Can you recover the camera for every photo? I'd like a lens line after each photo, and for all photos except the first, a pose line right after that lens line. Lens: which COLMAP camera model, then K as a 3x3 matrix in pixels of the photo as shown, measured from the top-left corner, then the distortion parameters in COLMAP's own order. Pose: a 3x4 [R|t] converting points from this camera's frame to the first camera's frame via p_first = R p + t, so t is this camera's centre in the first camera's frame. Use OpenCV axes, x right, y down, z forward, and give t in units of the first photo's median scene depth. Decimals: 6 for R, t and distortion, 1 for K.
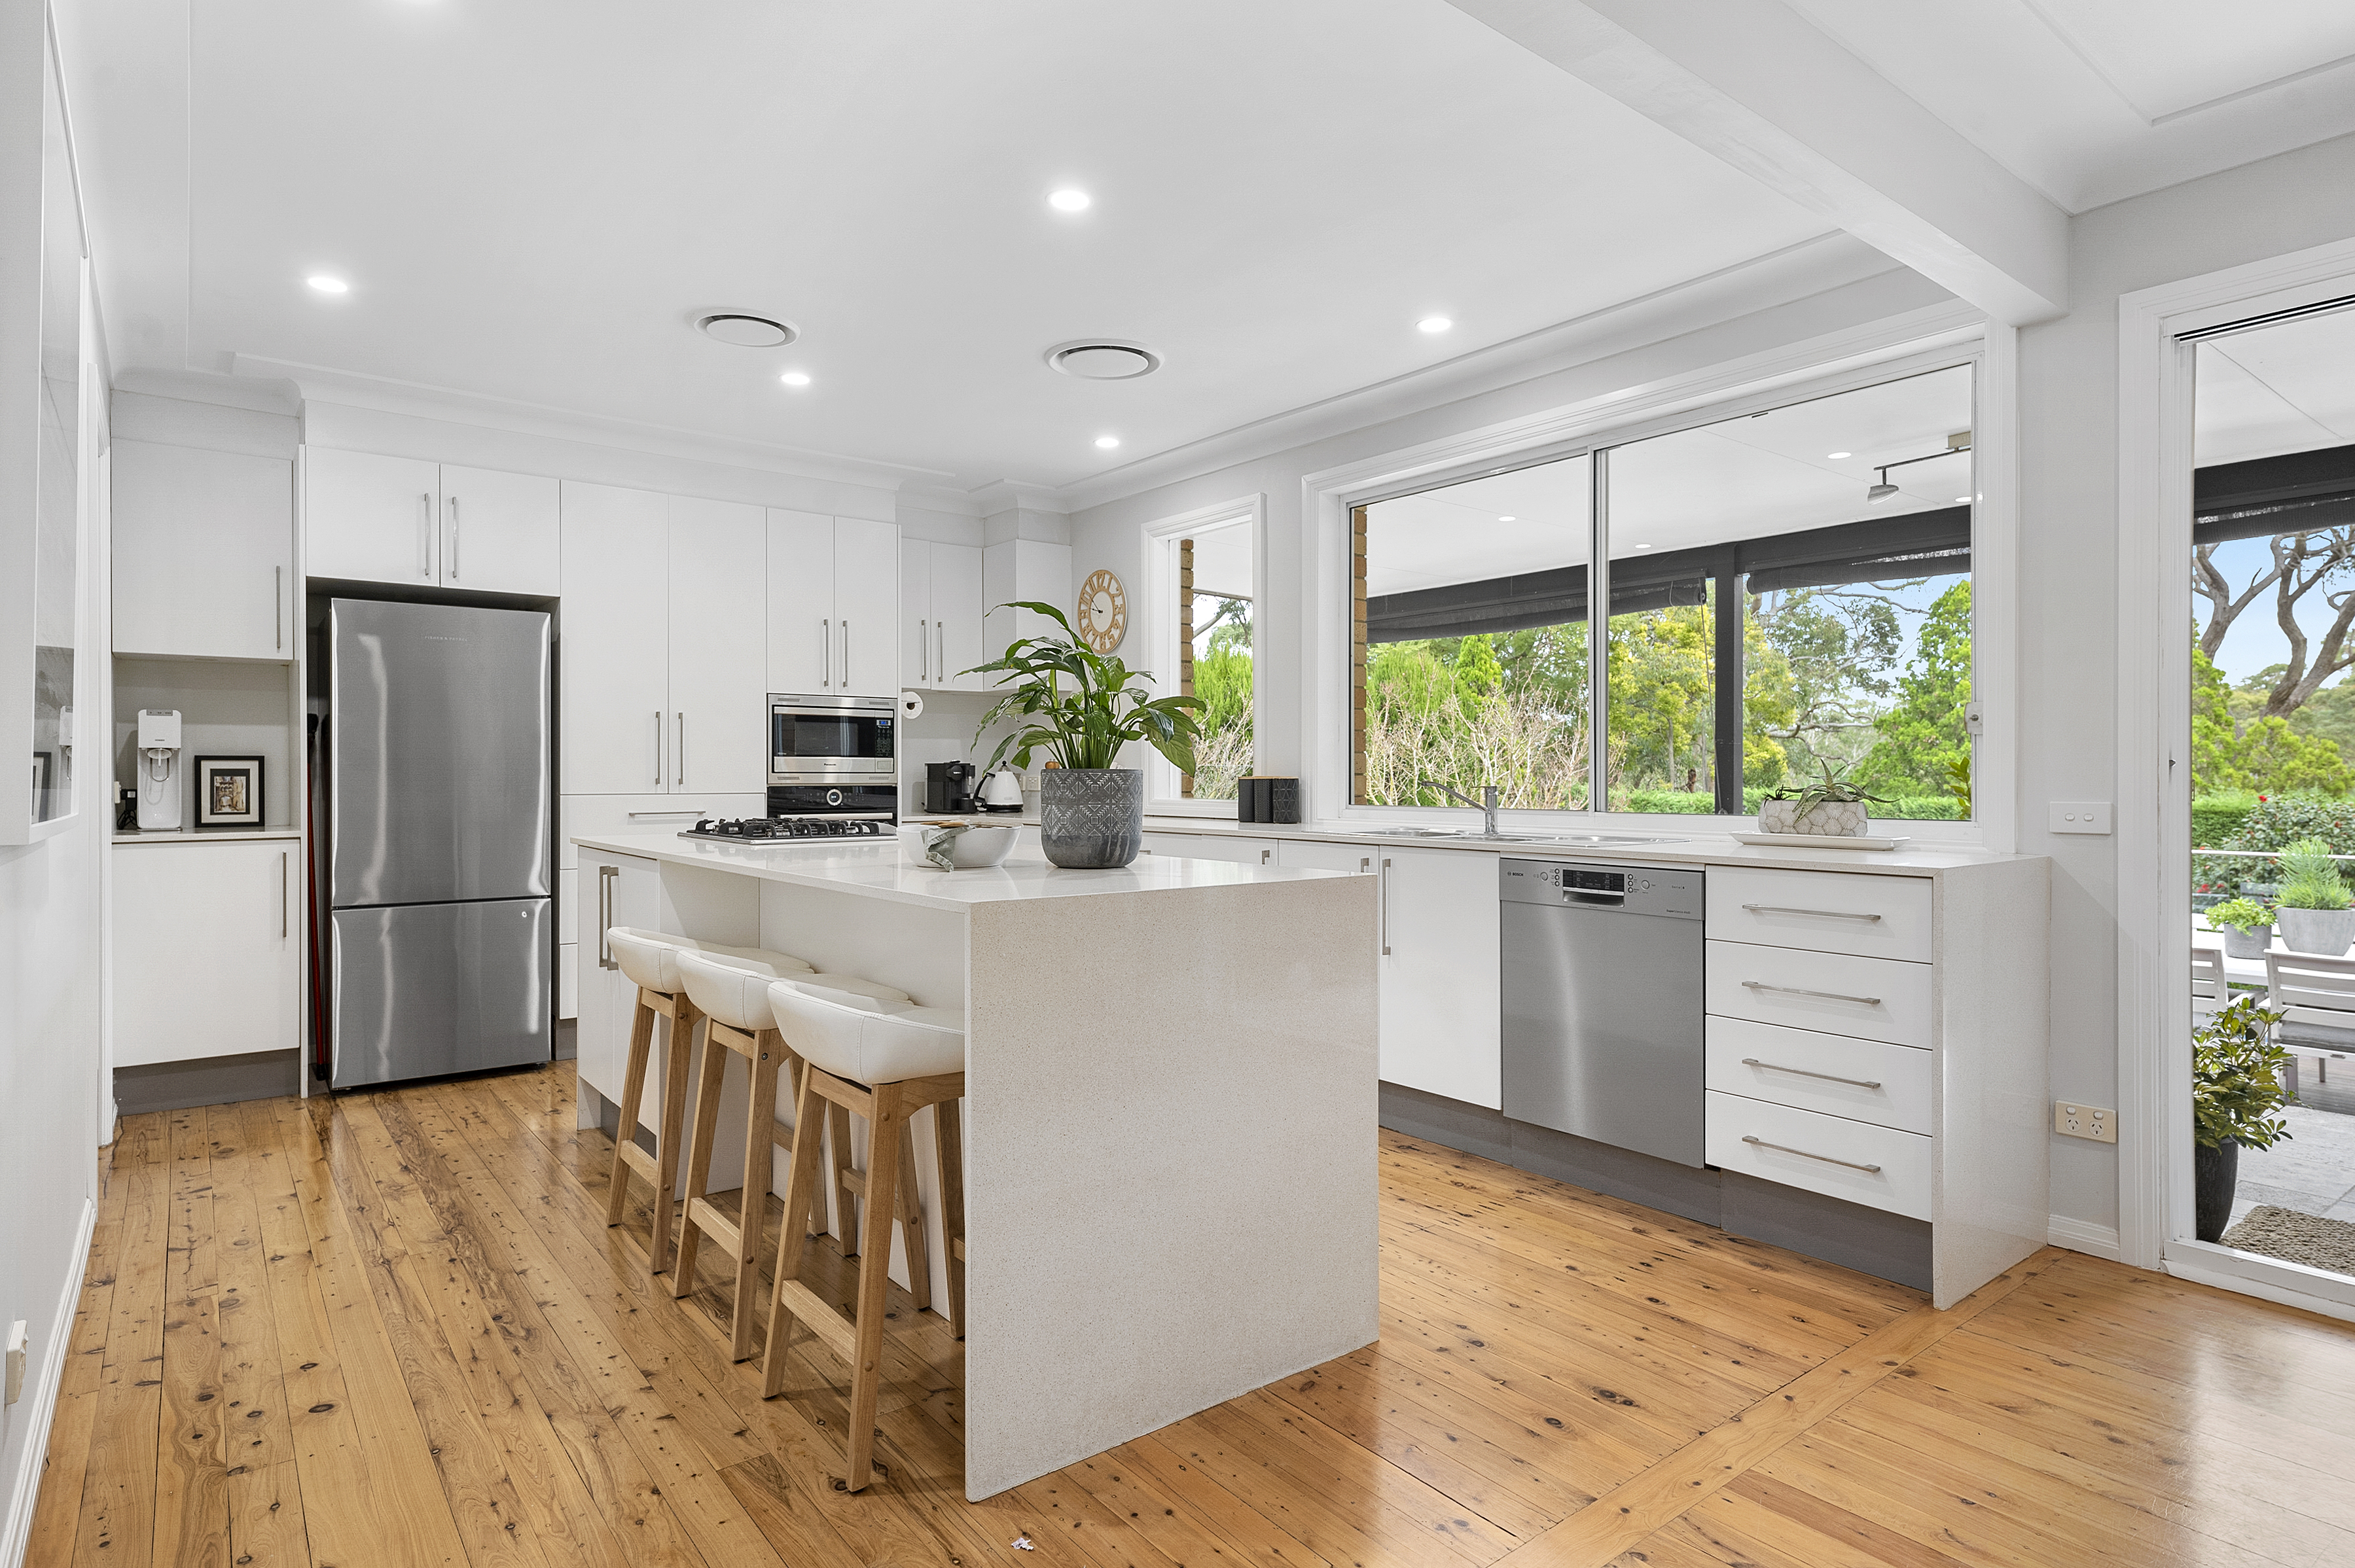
lens RADIAL K [[1249.8, 0, 1162.6], [0, 1249.8, 779.9], [0, 0, 1]] dist [0.020761, -0.000182]
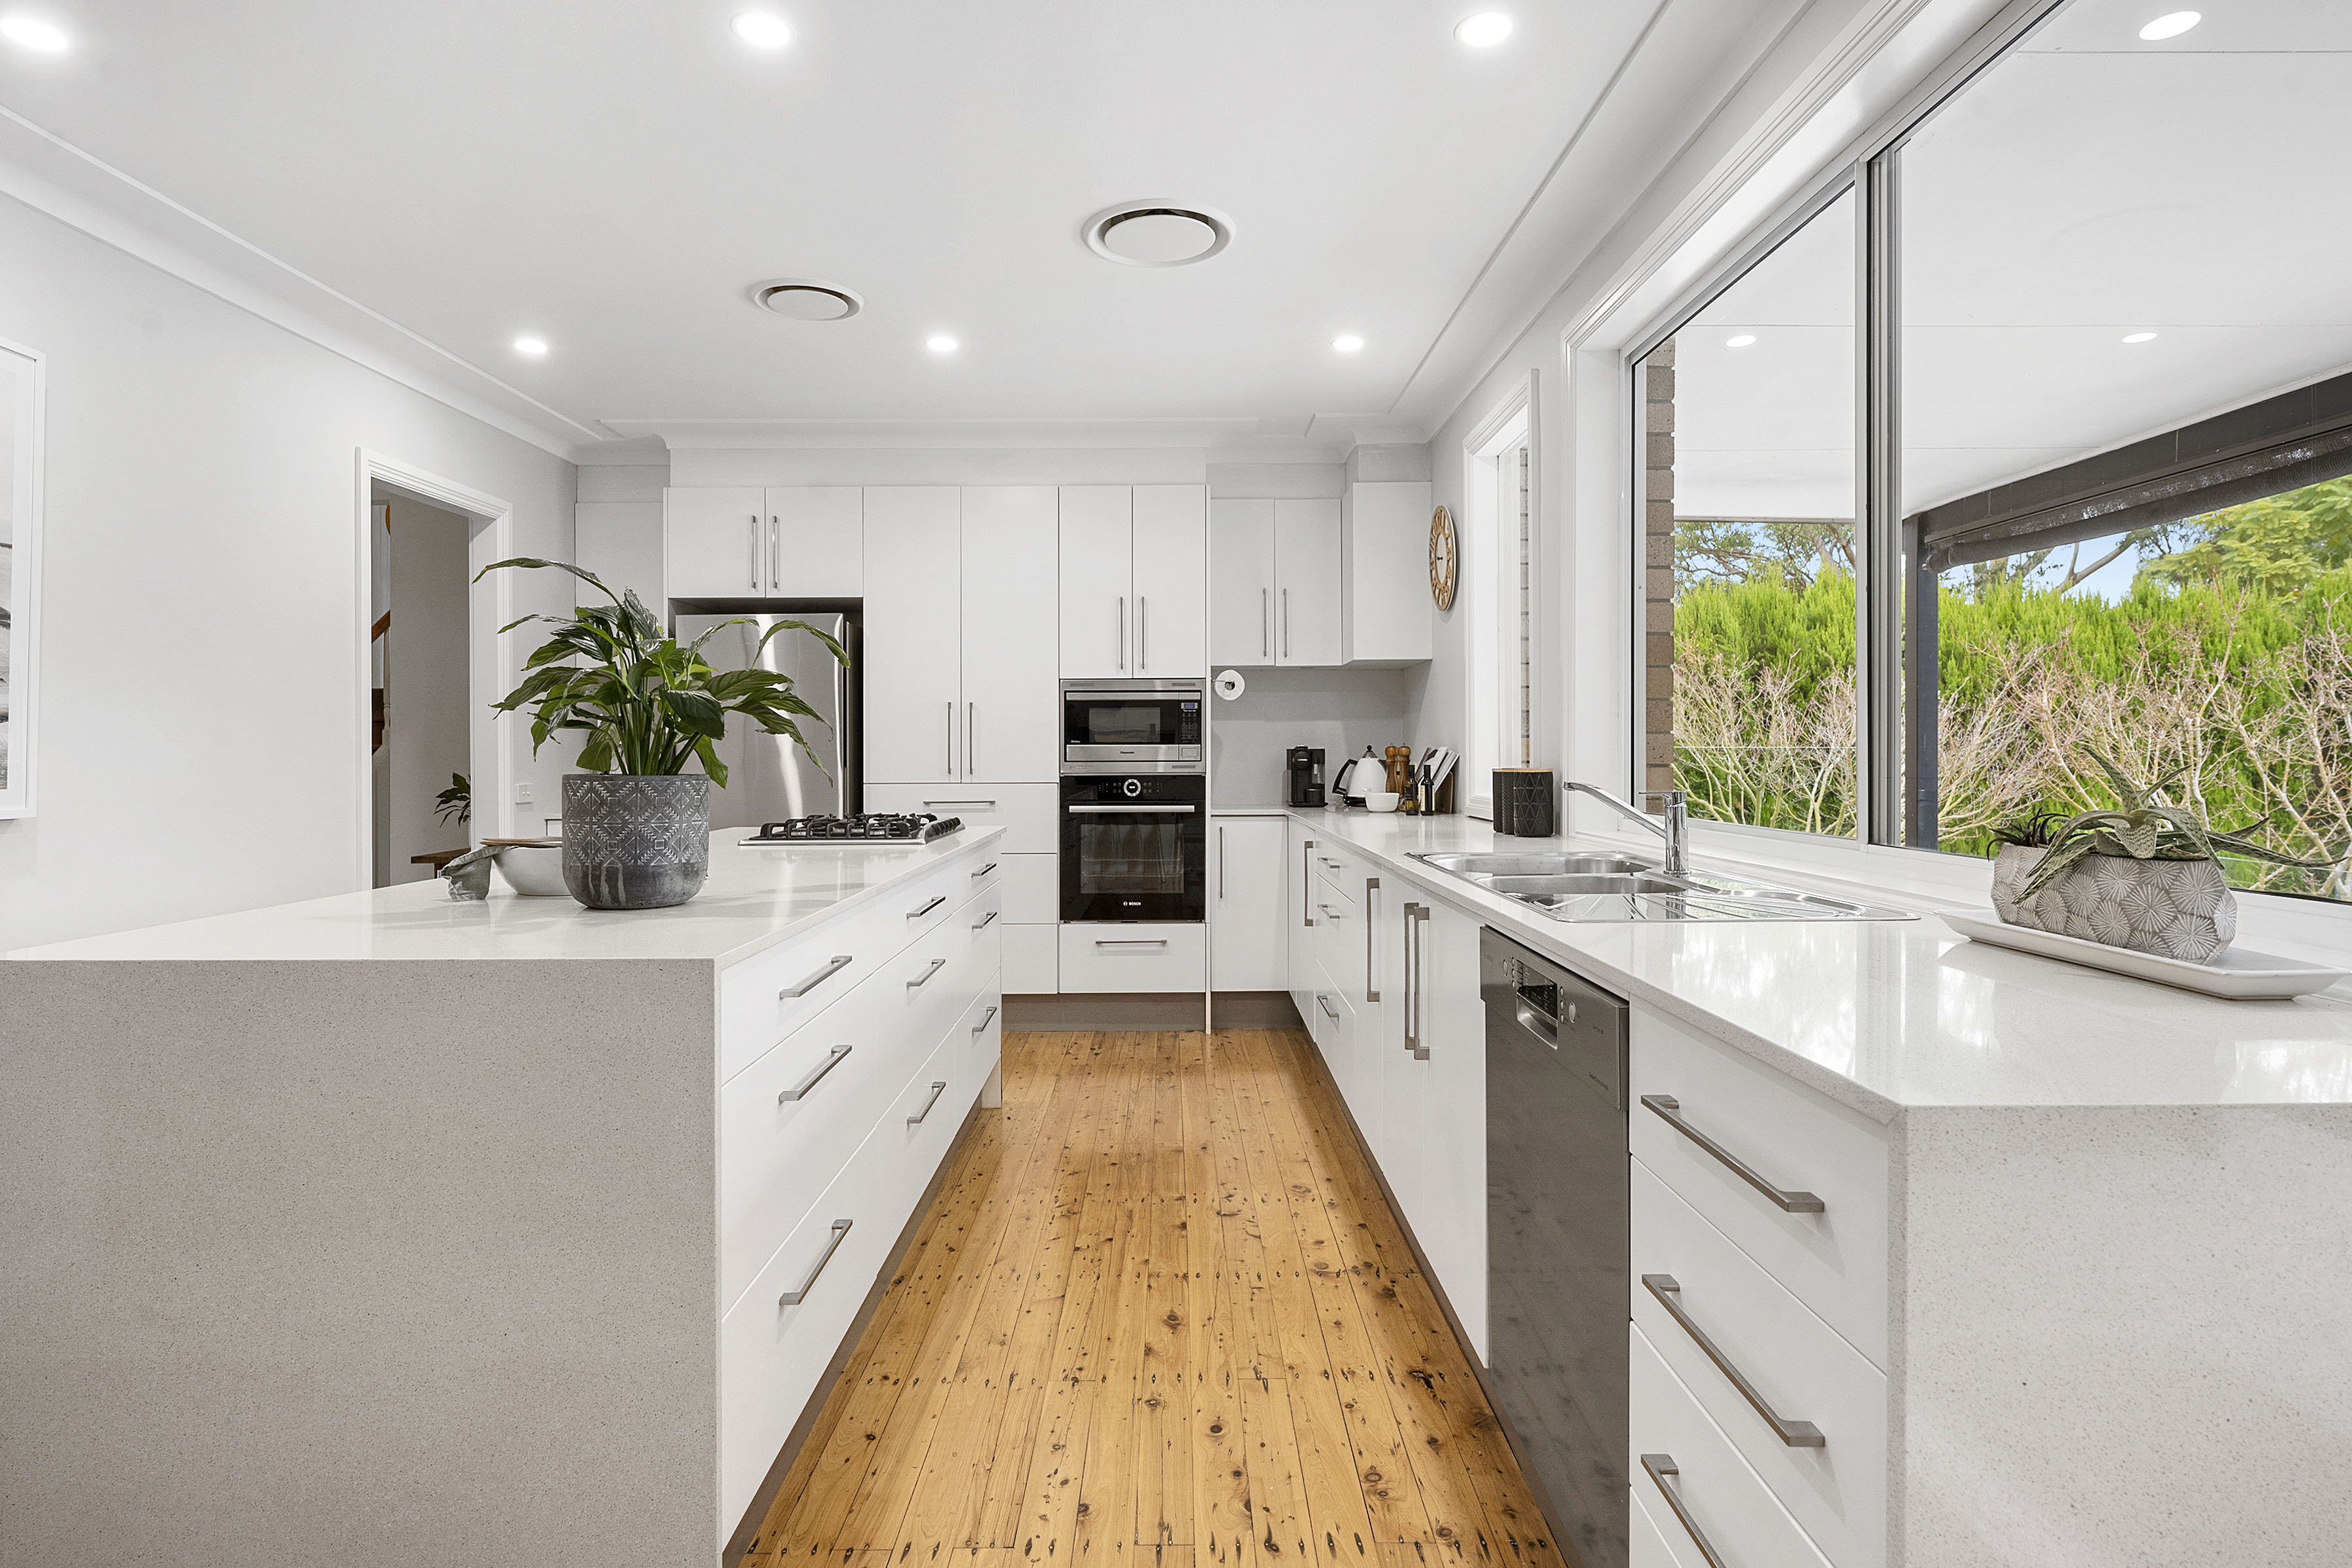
lens RADIAL K [[1204.3, 0, 1184.1], [0, 1204.3, 789.3], [0, 0, 1]] dist [-0.011875, -0.002903]
pose [[0.795126, 0.013658, -0.606290, 0.333652], [0.002141, 0.999677, 0.025327, -0.008319], [0.606440, -0.021436, 0.794840, 0.339791]]
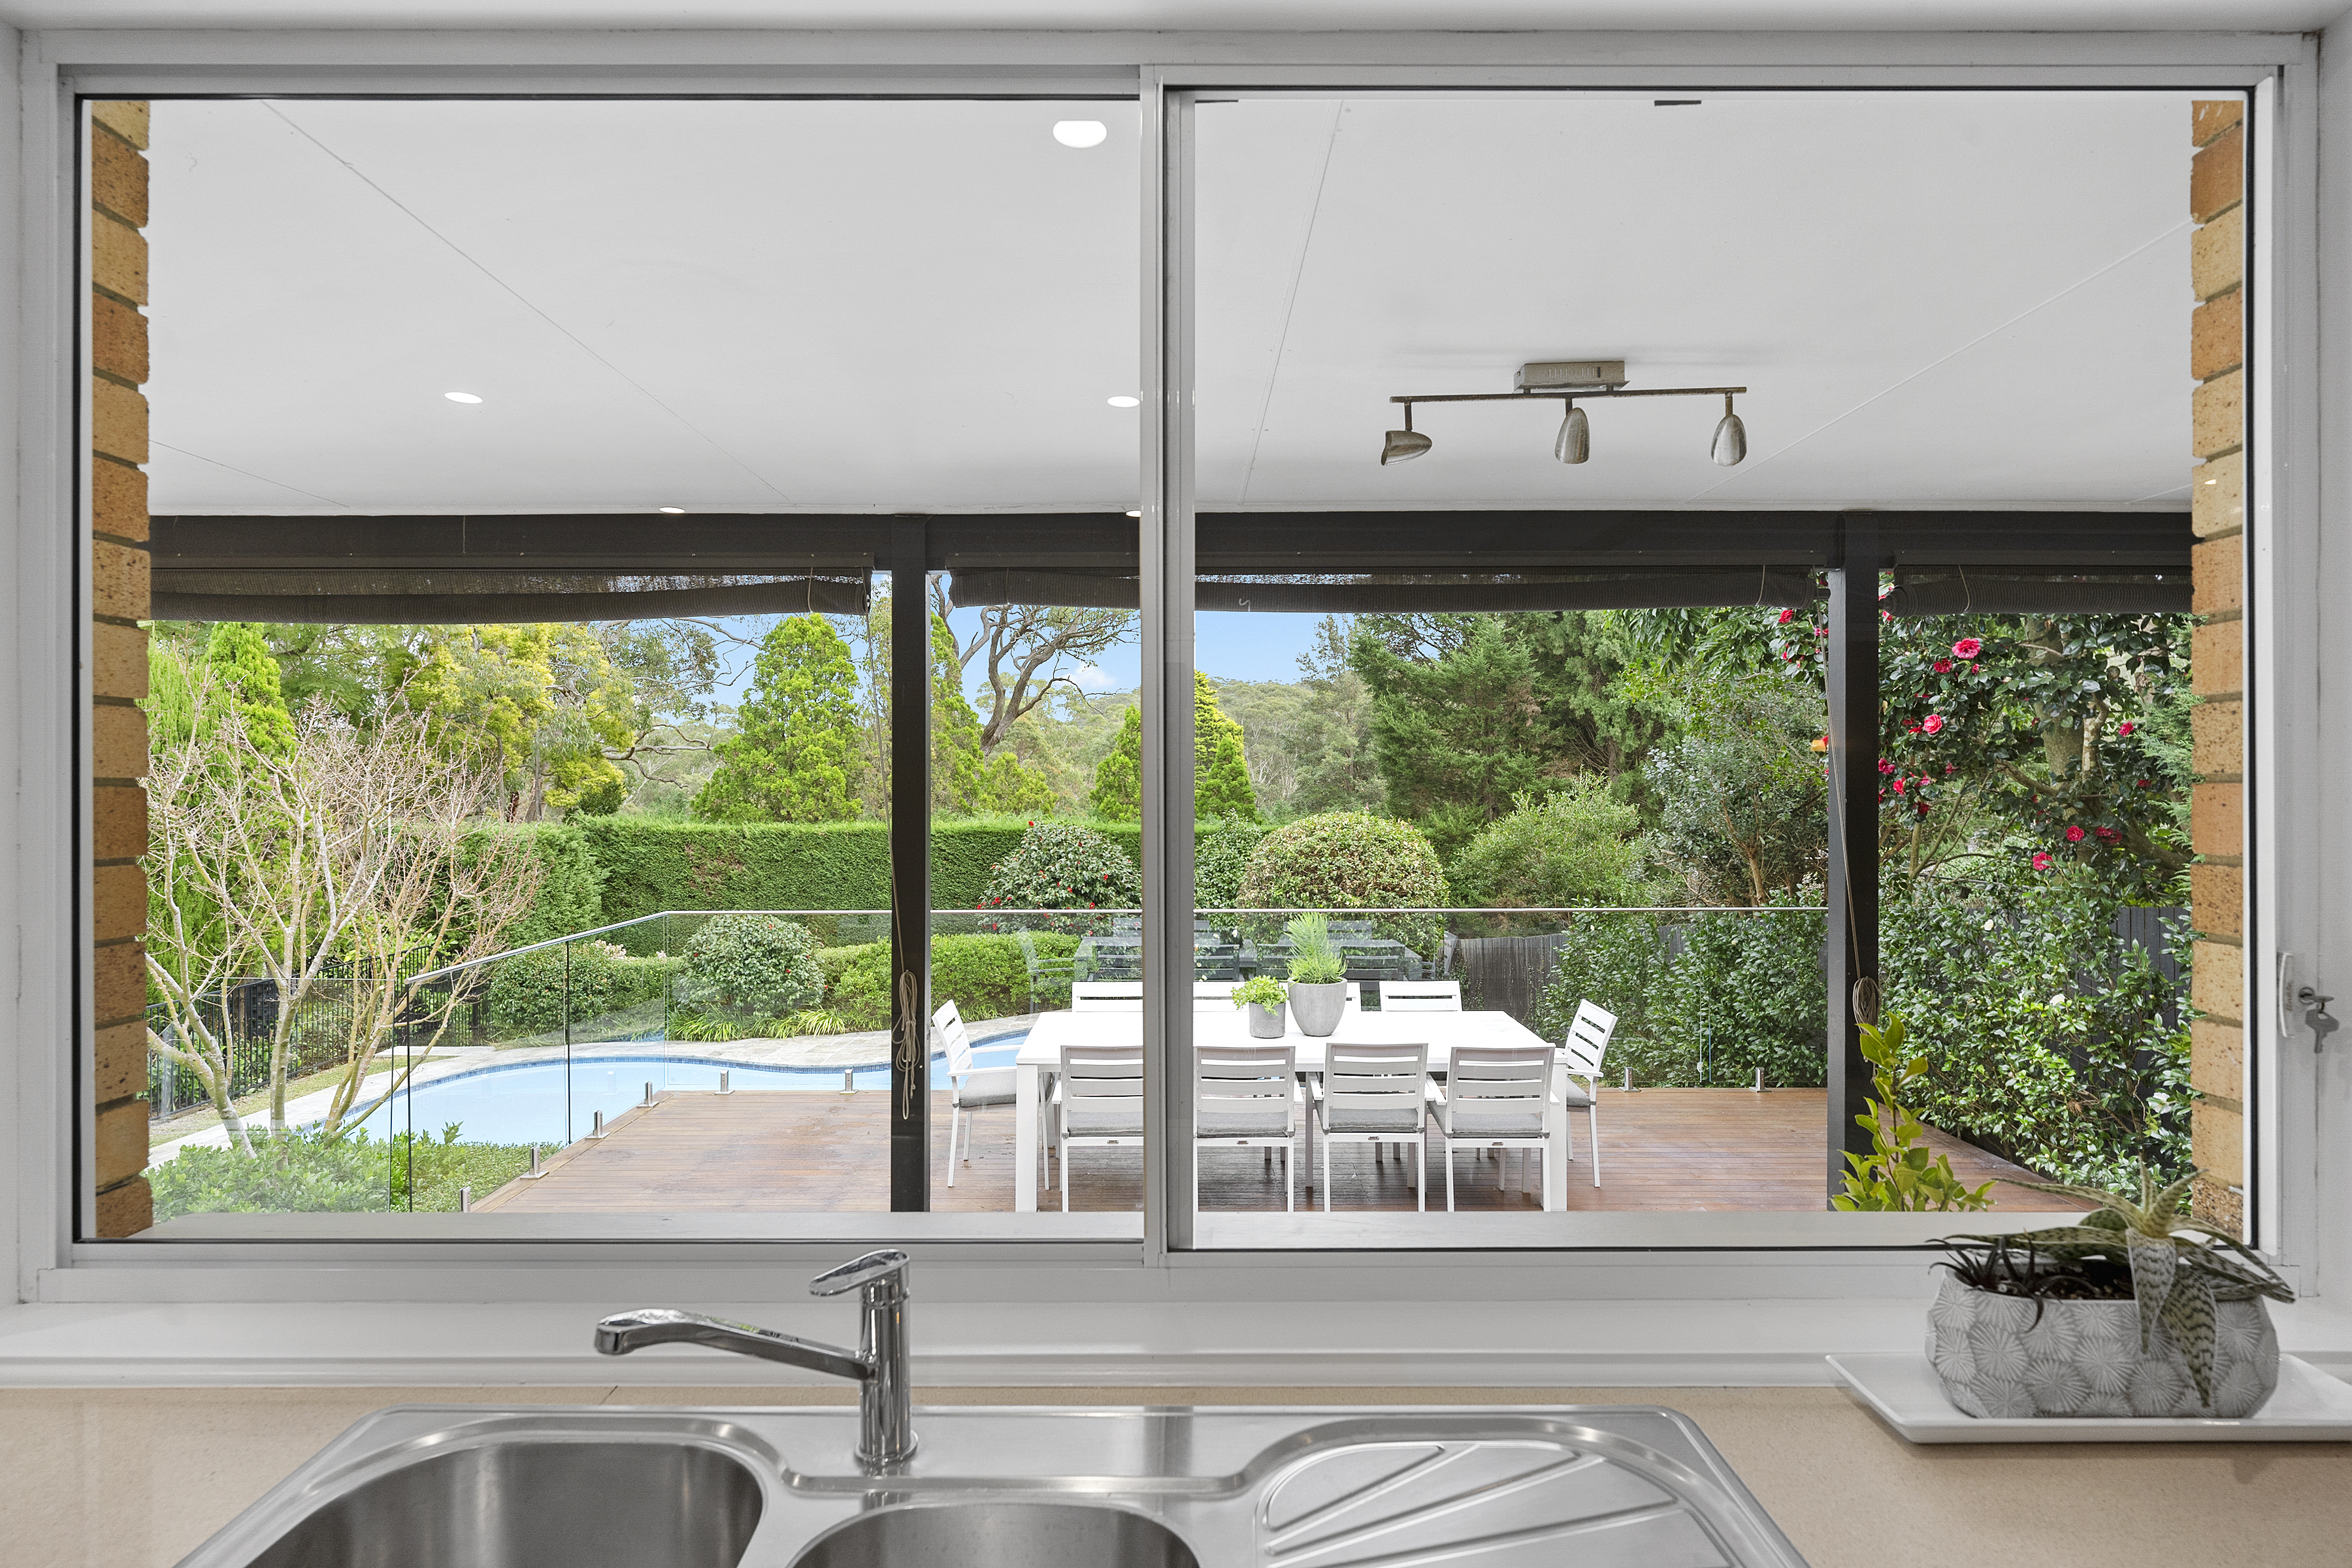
lens RADIAL K [[1204.3, 0, 1178.1], [0, 1204.3, 784.0], [0, 0, 1]] dist [-0.011875, -0.002903]
pose [[0.597117, -0.003597, 0.802146, 0.088123], [0.006190, 0.999981, -0.000123, -0.073383], [-0.802130, 0.005039, 0.597128, 0.663222]]
